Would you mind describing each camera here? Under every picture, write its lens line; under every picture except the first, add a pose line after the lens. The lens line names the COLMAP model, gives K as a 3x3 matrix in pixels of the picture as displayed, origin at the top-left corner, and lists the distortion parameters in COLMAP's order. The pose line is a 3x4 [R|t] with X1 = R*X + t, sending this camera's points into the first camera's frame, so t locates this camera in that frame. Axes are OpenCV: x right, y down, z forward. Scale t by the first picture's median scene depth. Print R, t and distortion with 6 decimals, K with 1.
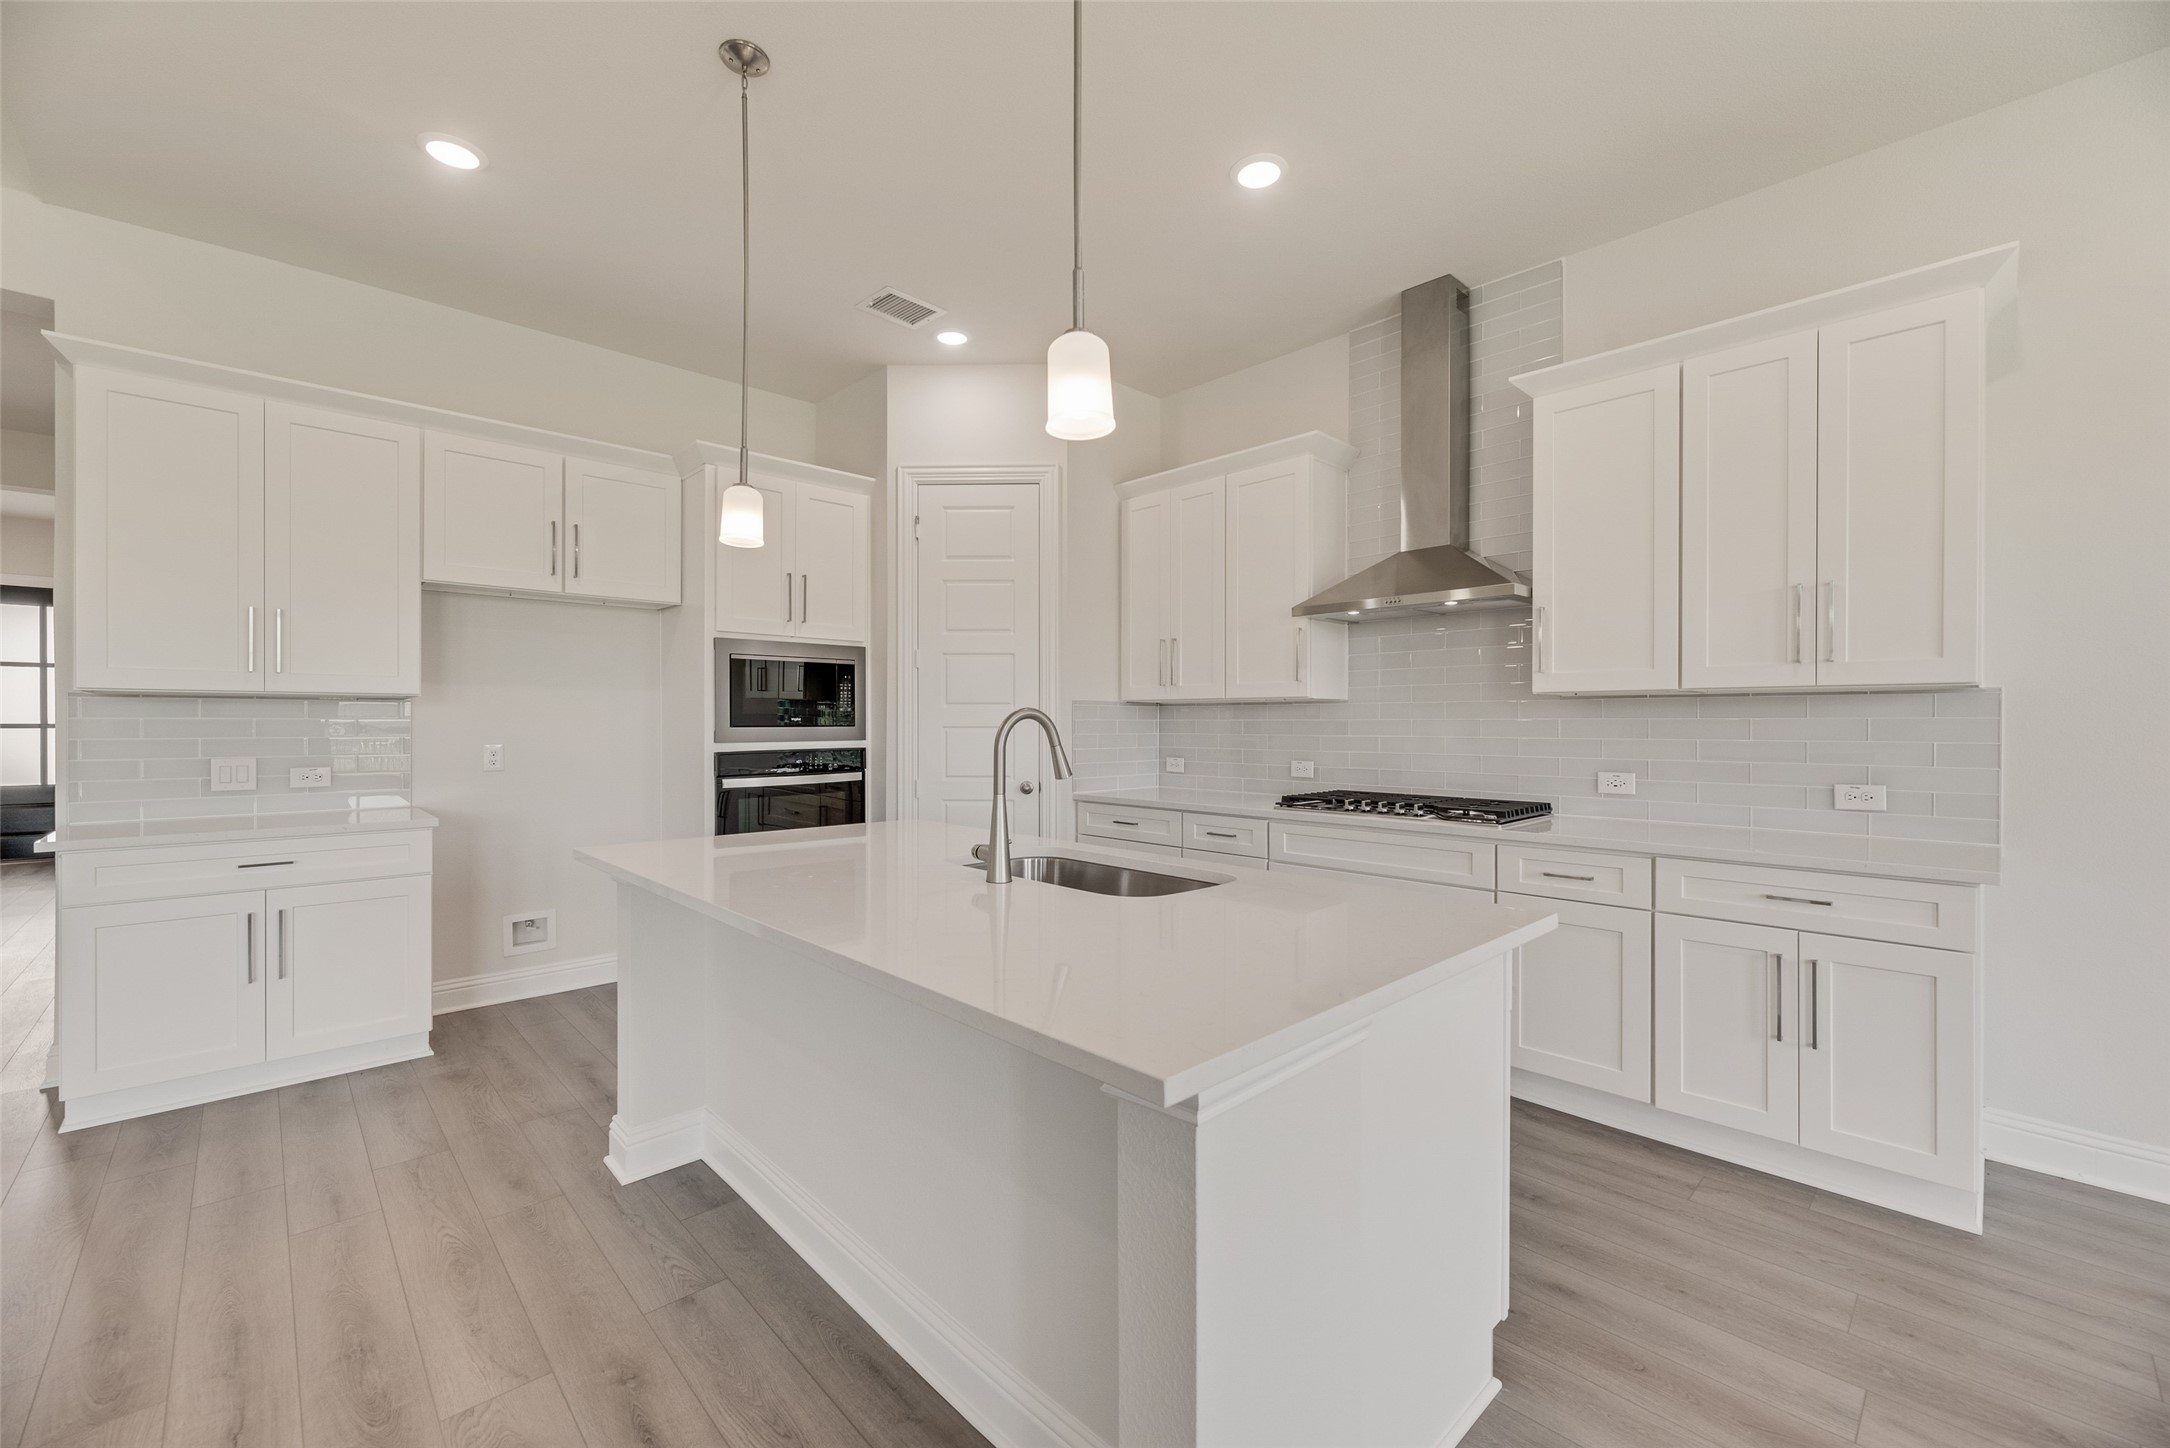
lens RADIAL K [[881.7, 0, 1091.6], [0, 881.7, 727.3], [0, 0, 1]] dist [-0.000778, -0.000478]
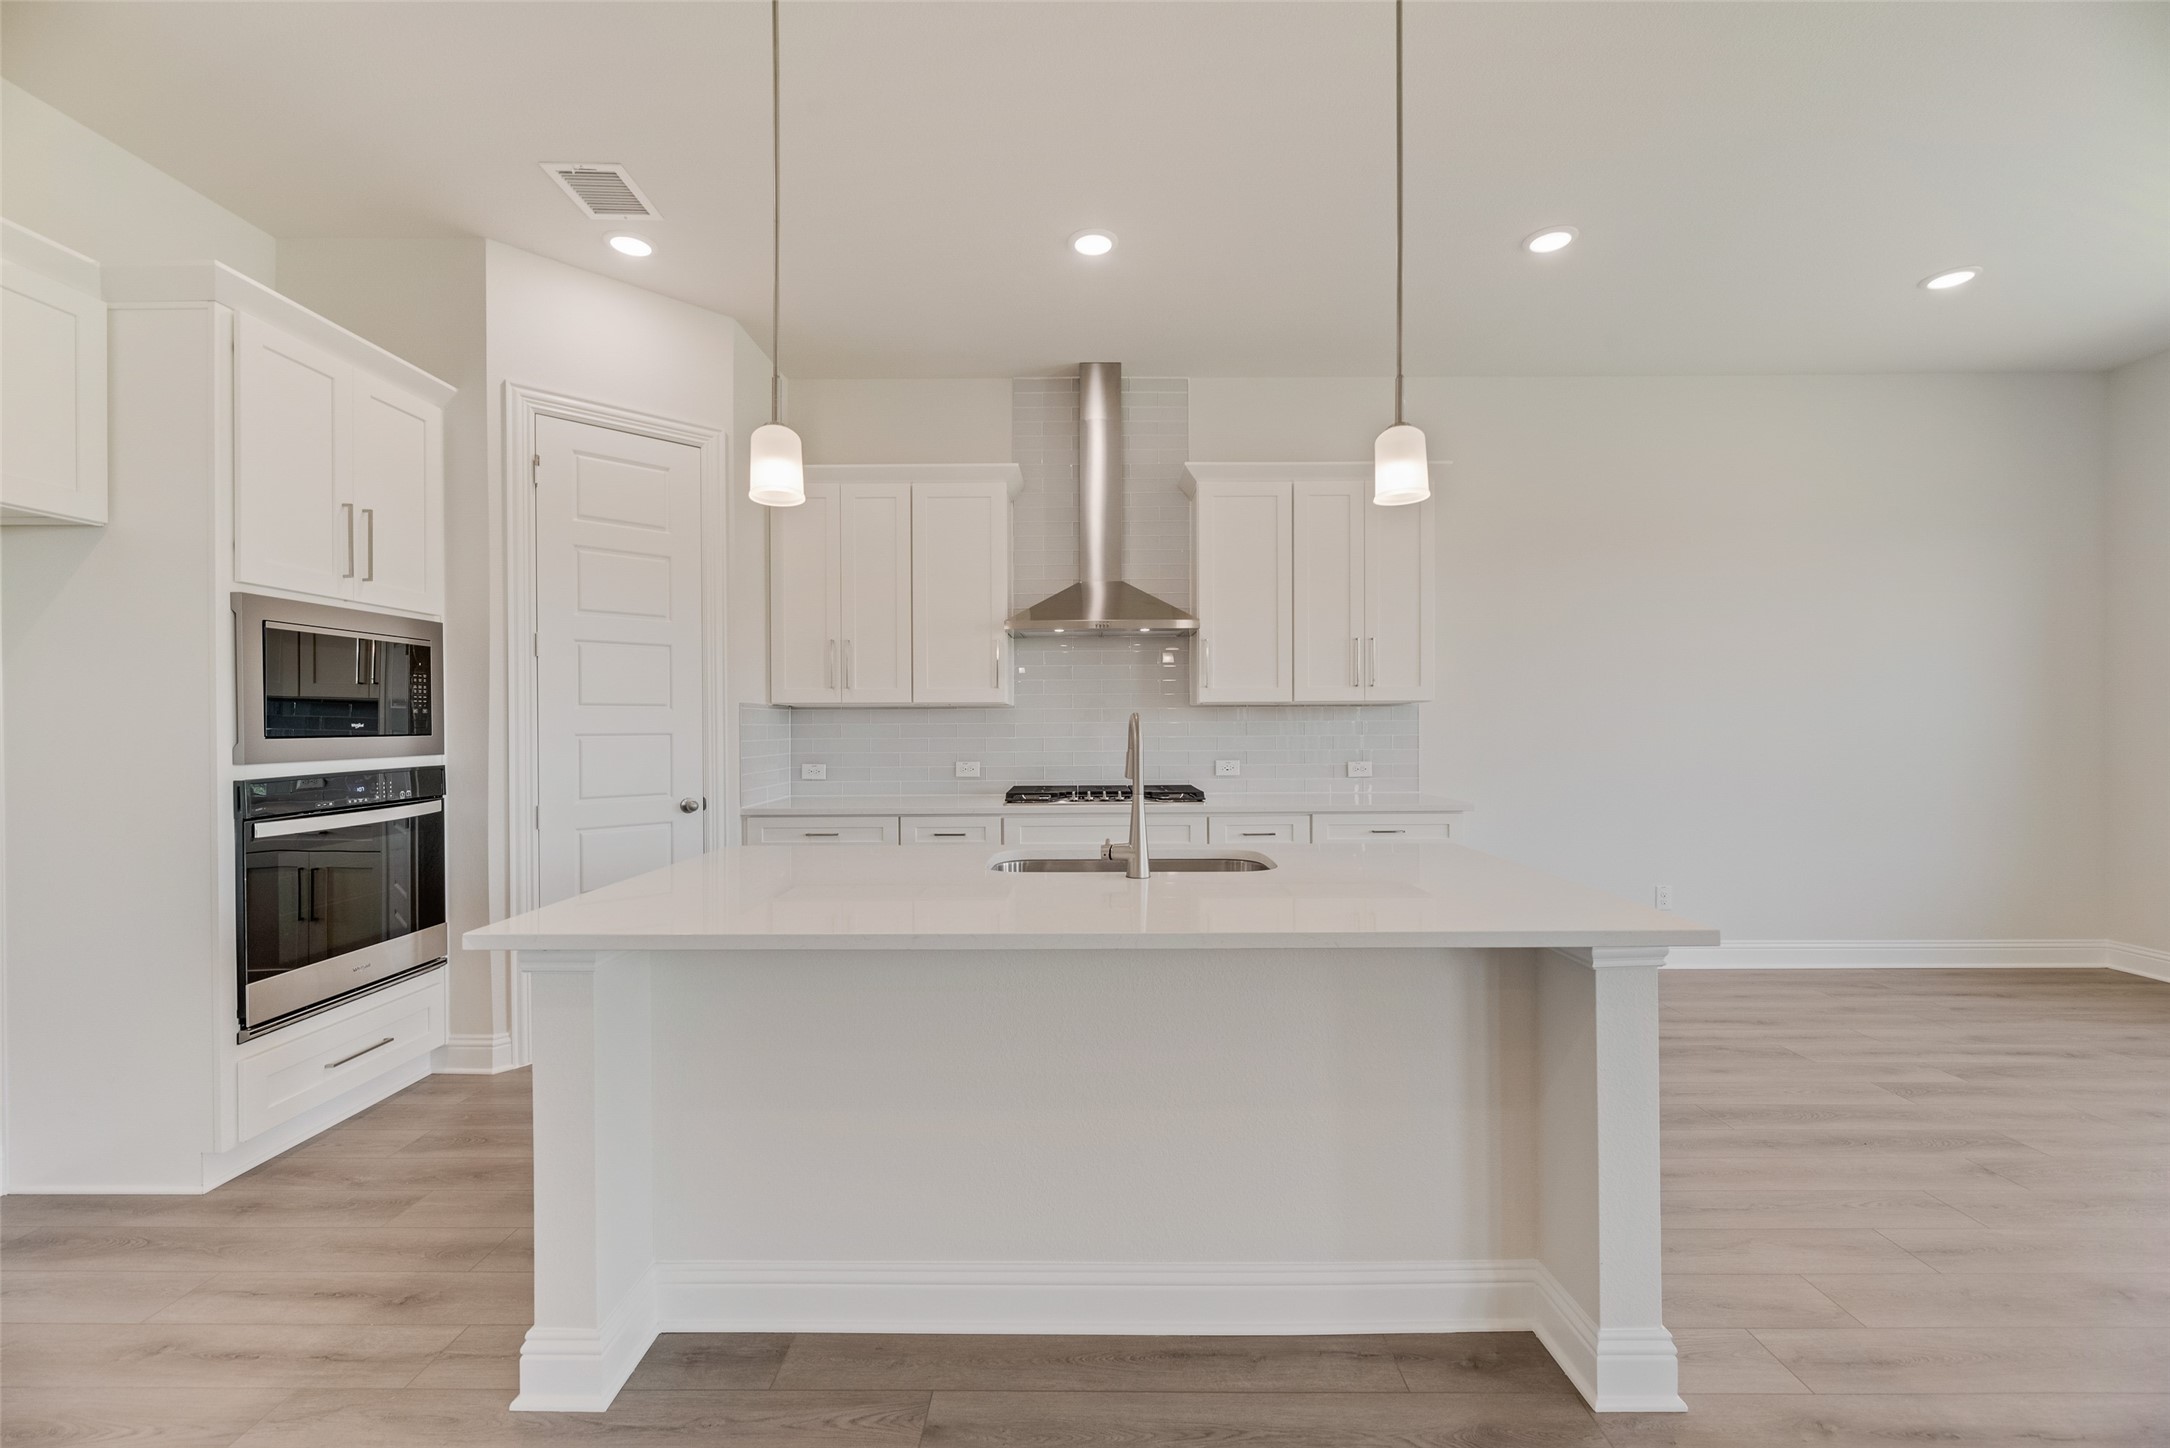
lens RADIAL K [[881.7, 0, 1091.6], [0, 881.7, 727.3], [0, 0, 1]] dist [-0.000778, -0.000478]
pose [[0.692841, -0.007087, 0.721055, -0.451046], [0.009976, 0.999950, 0.000243, -0.002629], [-0.721021, 0.007025, 0.692877, 0.151356]]
